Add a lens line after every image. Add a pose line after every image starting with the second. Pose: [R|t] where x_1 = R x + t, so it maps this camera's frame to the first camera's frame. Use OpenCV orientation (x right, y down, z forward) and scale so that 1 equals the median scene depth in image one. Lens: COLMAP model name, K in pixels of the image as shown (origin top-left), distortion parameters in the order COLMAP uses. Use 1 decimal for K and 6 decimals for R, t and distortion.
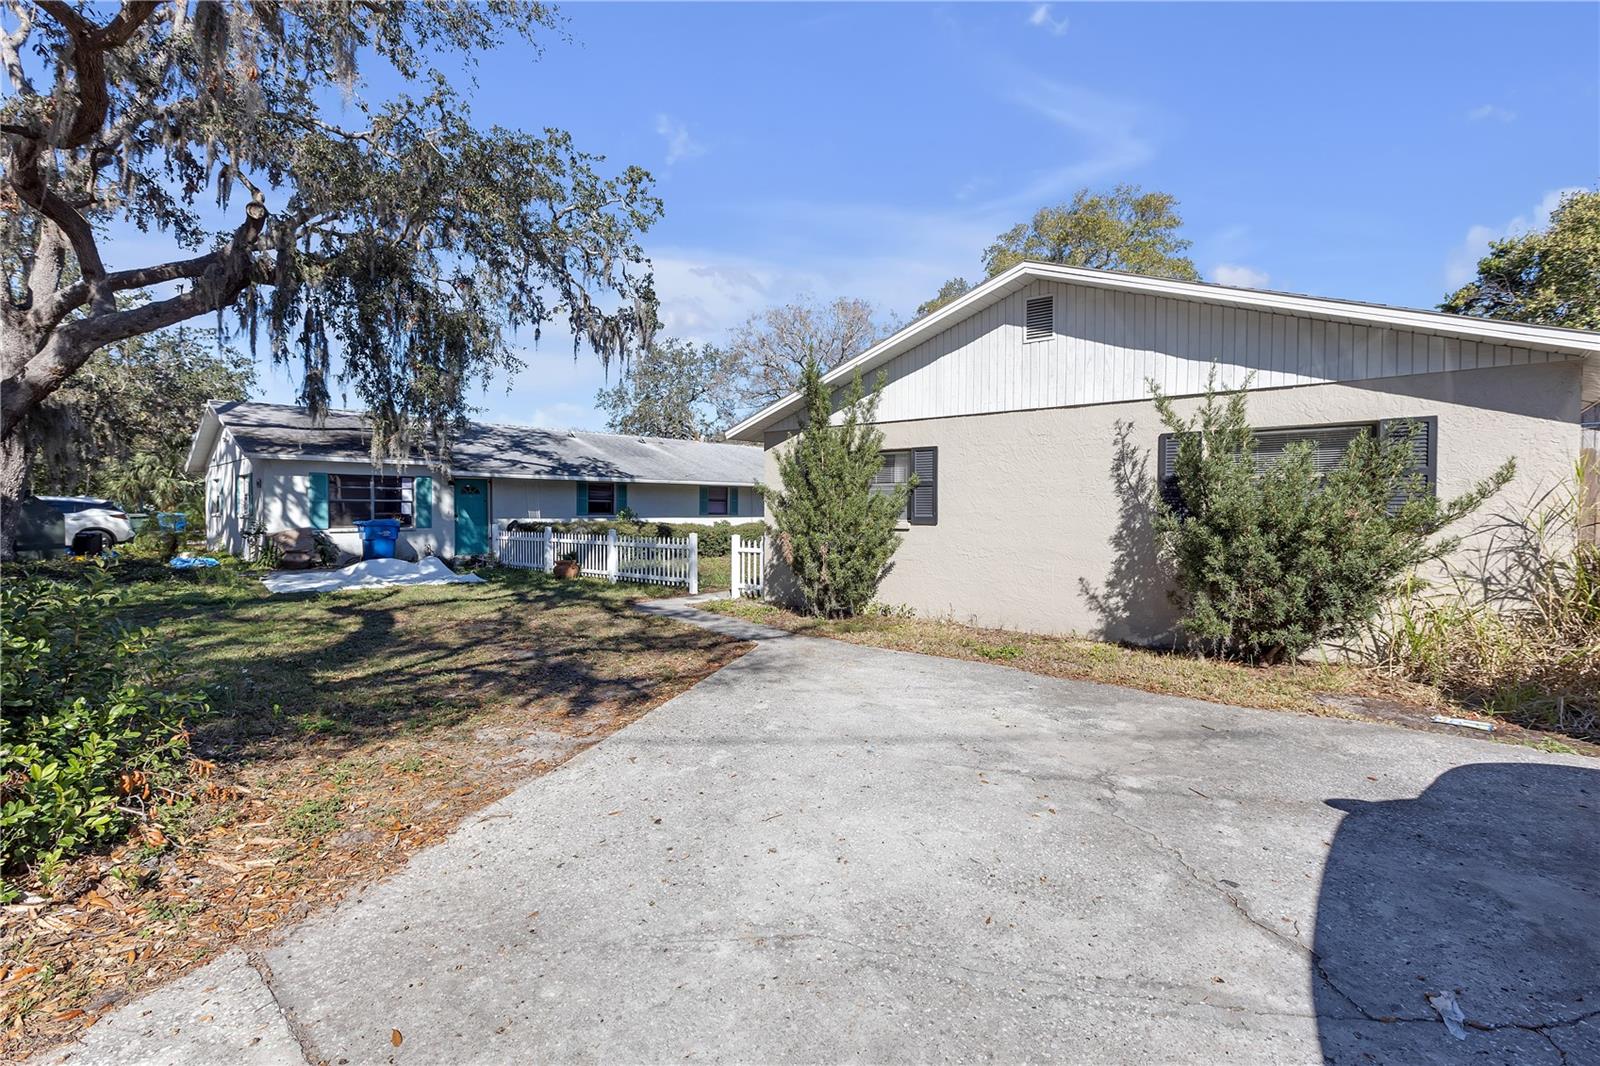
lens RADIAL K [[741.2, 0, 800.0], [0, 741.2, 533.0], [0, 0, 1]] dist [0.000235, 0.000058]
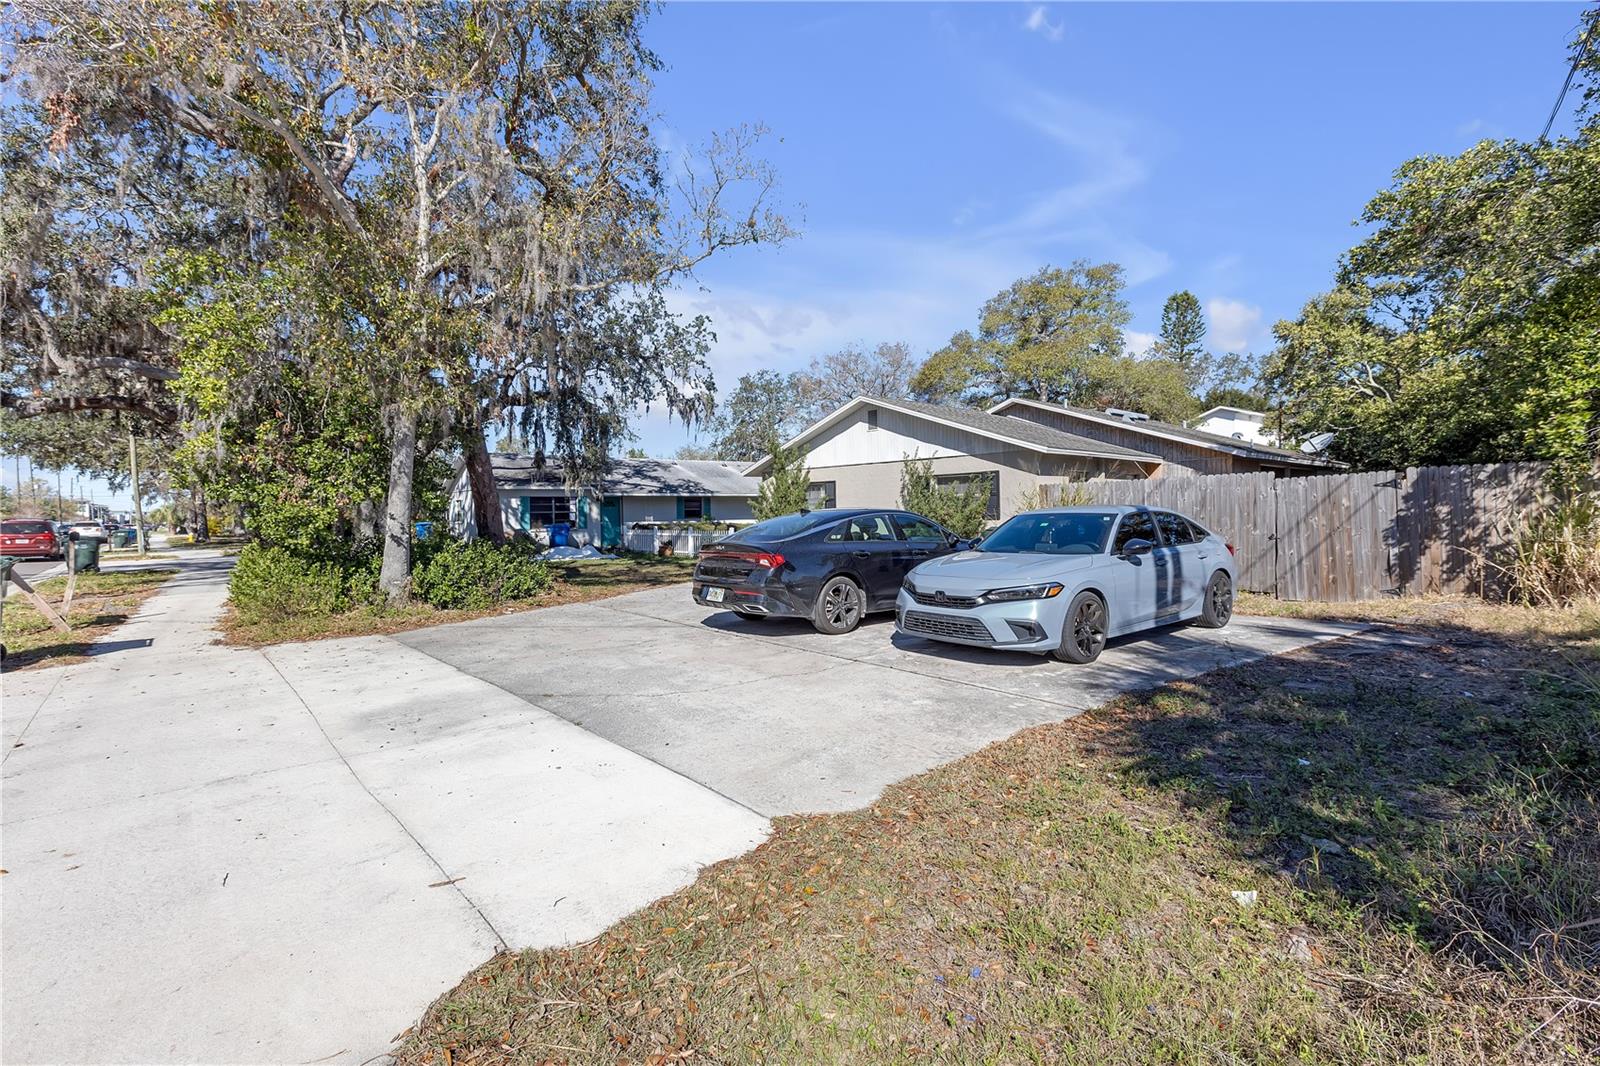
lens RADIAL K [[741.2, 0, 800.0], [0, 741.2, 533.0], [0, 0, 1]] dist [0.000235, 0.000058]
pose [[0.987724, -0.013883, -0.155588, 0.235479], [0.013332, 0.999901, -0.004583, 0.019150], [0.155637, 0.002453, 0.987811, -0.582052]]
